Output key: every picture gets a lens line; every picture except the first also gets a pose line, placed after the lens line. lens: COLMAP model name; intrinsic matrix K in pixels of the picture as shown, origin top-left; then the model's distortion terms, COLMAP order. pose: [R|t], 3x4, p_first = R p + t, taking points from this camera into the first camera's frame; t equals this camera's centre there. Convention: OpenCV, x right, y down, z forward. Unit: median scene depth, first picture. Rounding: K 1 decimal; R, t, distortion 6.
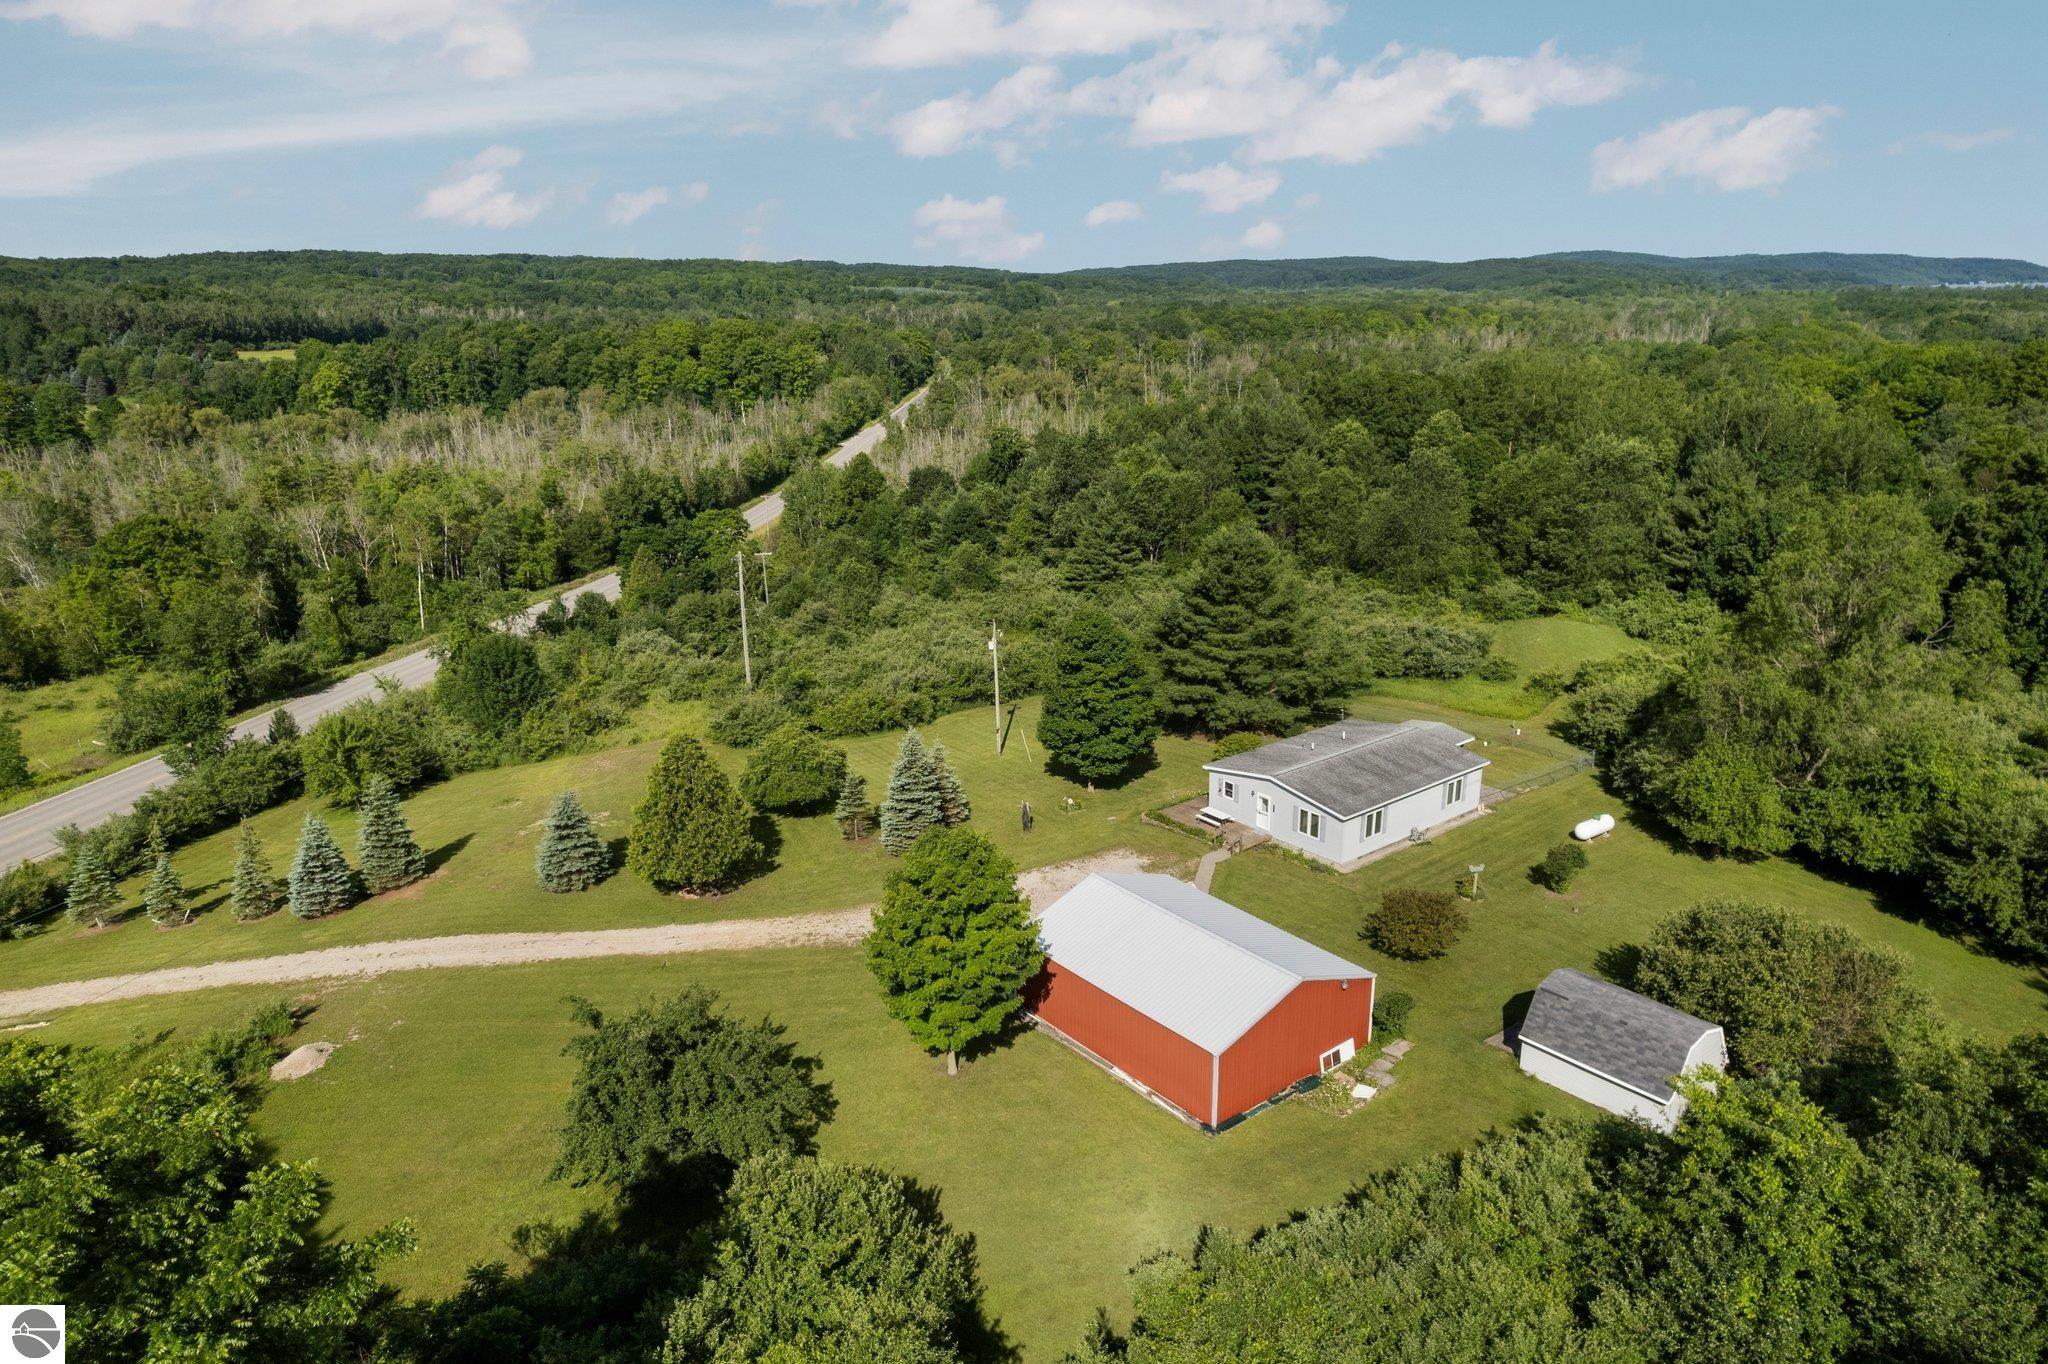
lens RADIAL K [[1372.1, 0, 1024.0], [0, 1372.1, 682.0], [0, 0, 1]] dist [-0.056476, -0.000059]
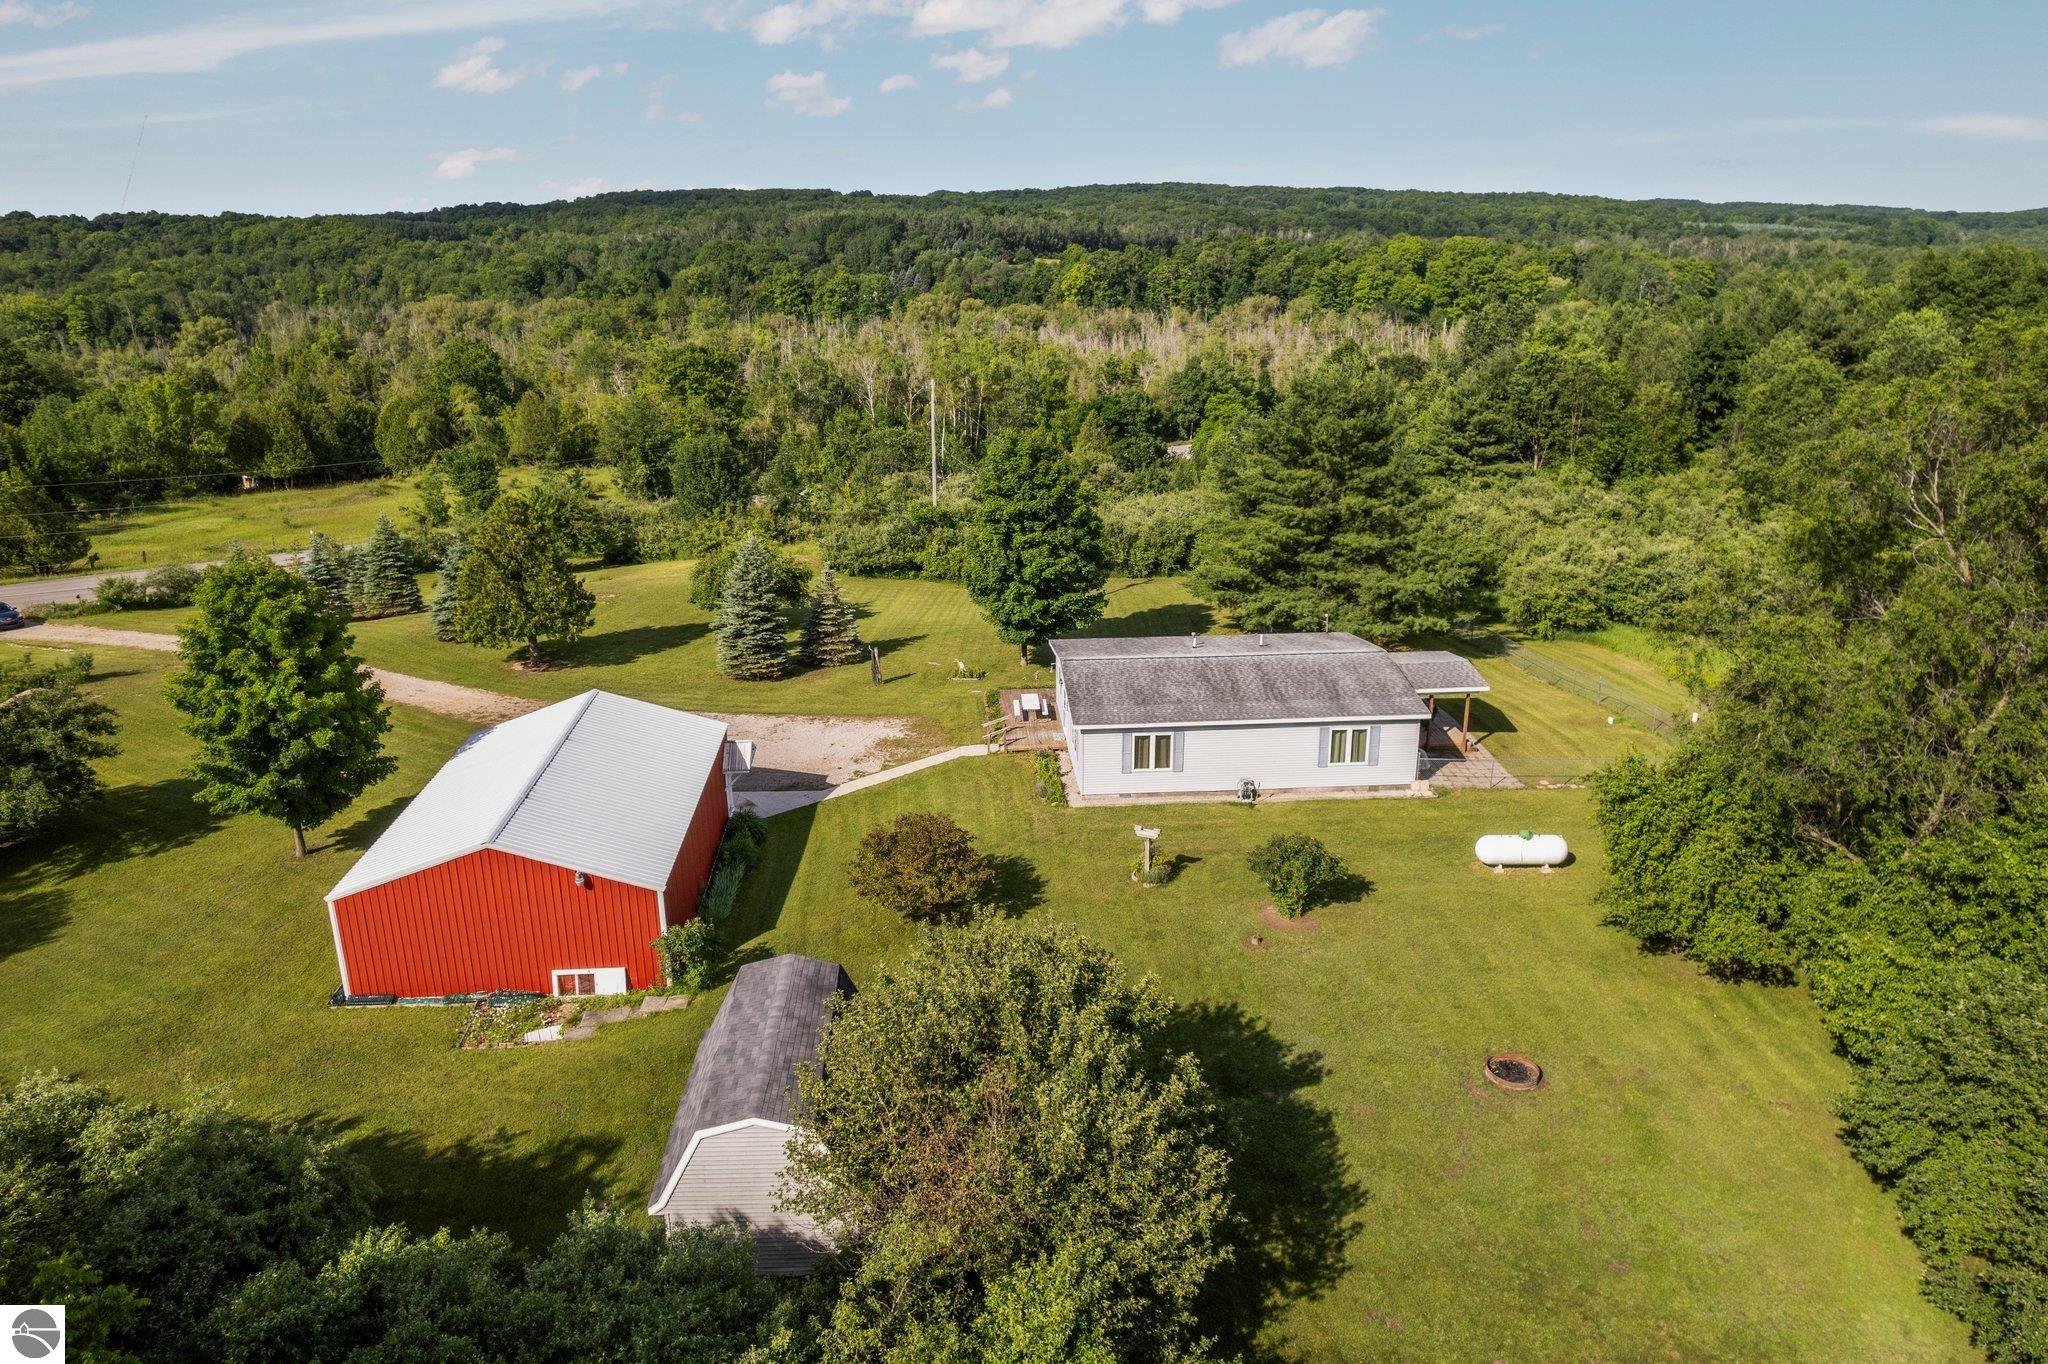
lens RADIAL K [[1341.0, 0, 993.0], [0, 1341.0, 629.5], [0, 0, 1]] dist [-0.090280, 0.101450]
pose [[0.811057, 0.170666, -0.559518, 0.424029], [-0.164445, 0.984442, 0.061904, 0.012492], [0.561378, 0.041802, 0.826503, 0.313079]]
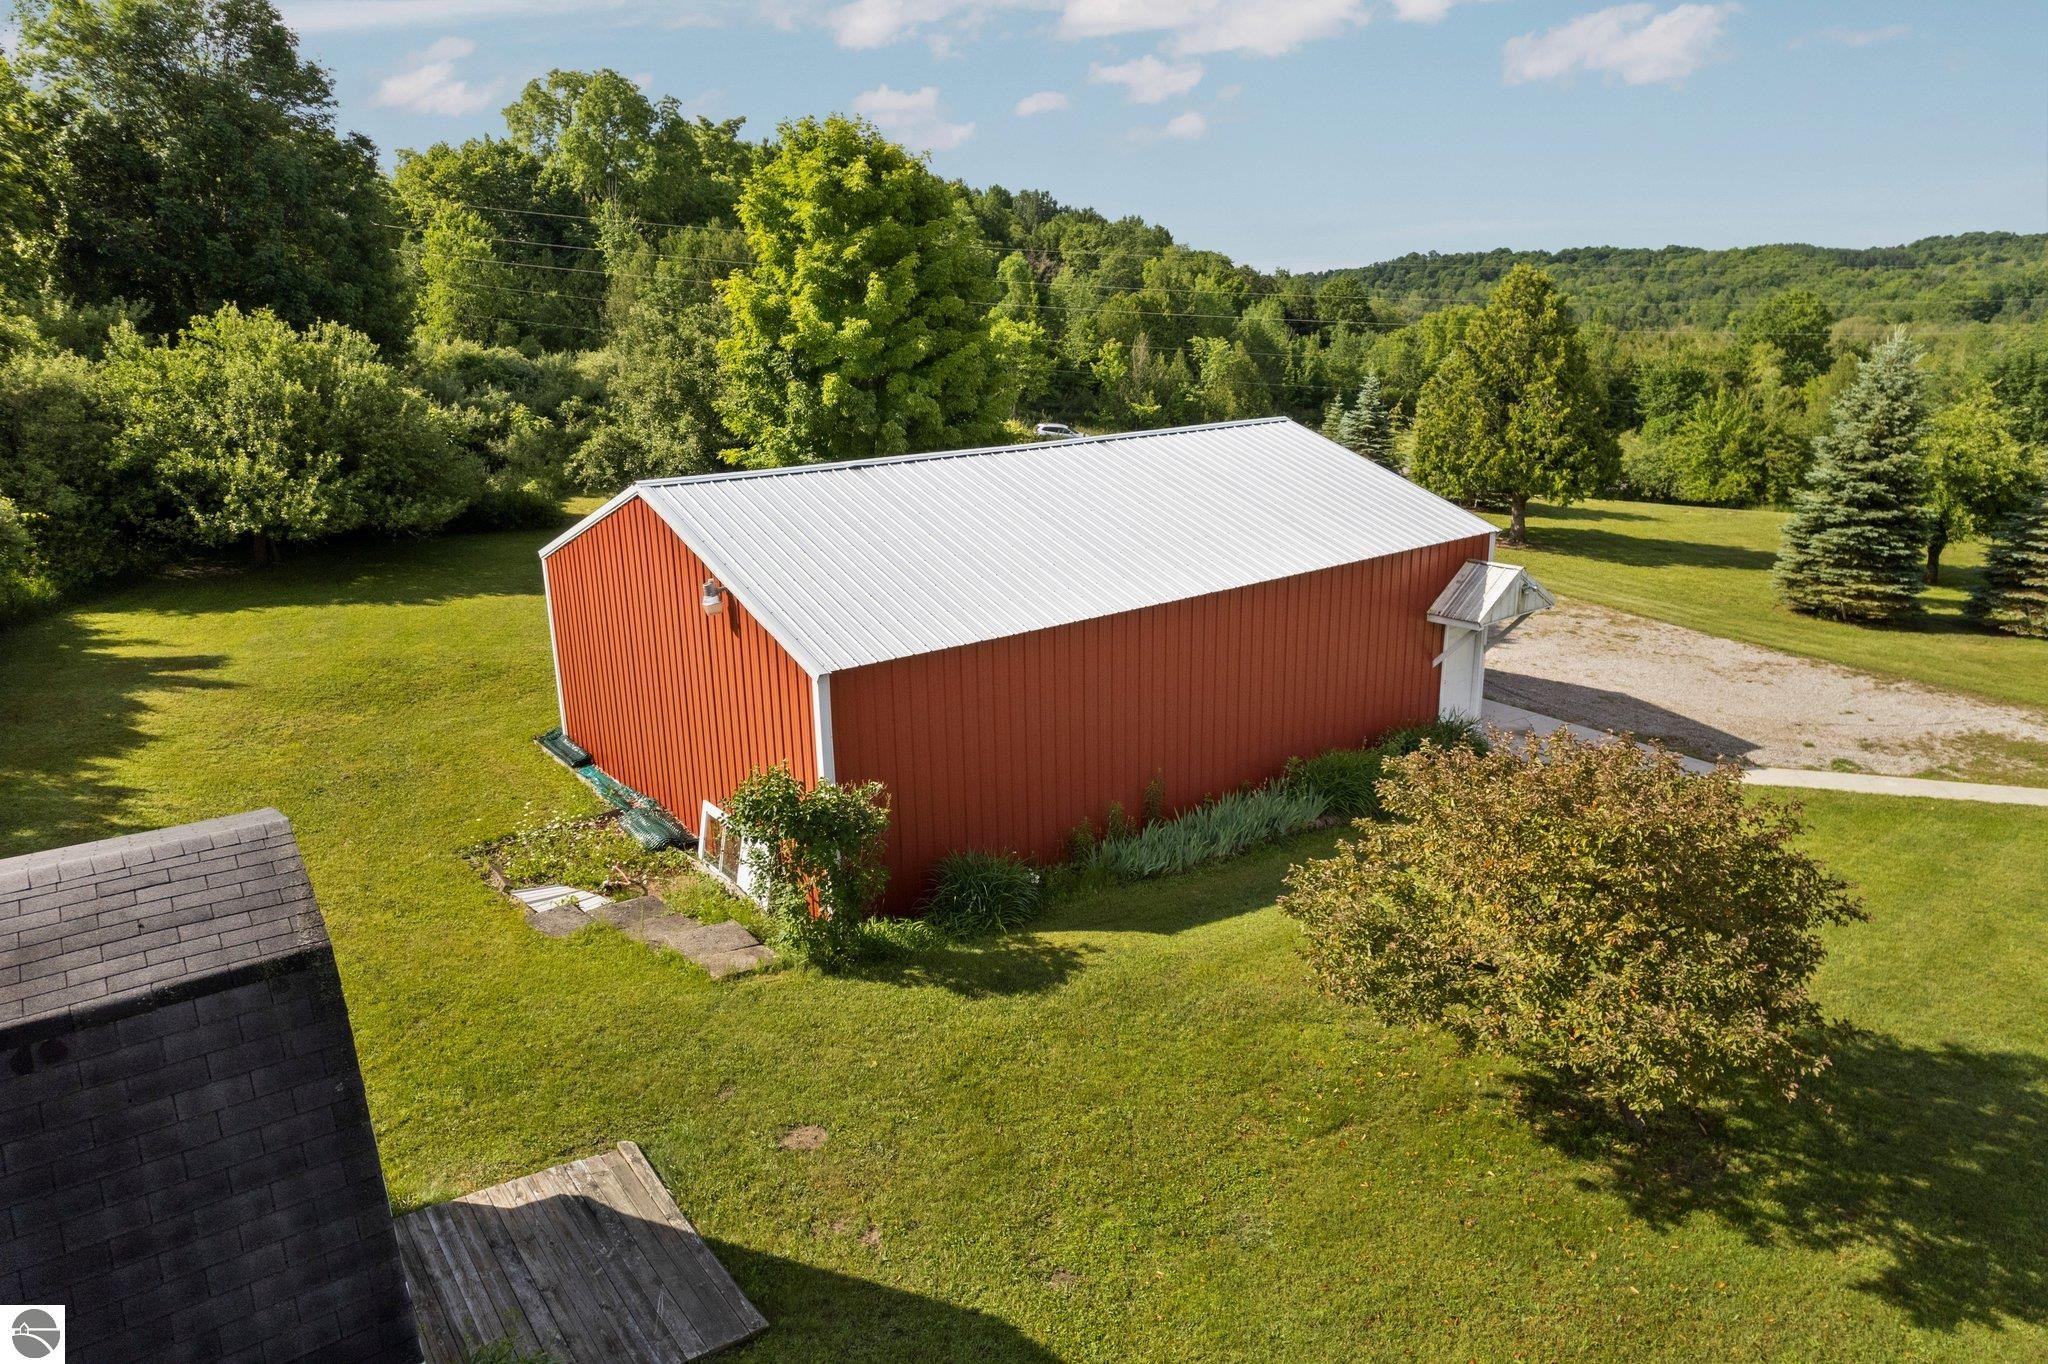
lens RADIAL K [[1314.9, 0, 1028.2], [0, 1314.9, 695.0], [0, 0, 1]] dist [-0.079525, 0.075146]
pose [[-0.014520, 0.305504, -0.952080, 0.284879], [-0.278009, 0.913403, 0.297333, 0.077001], [0.960469, 0.269004, 0.071670, 0.588805]]
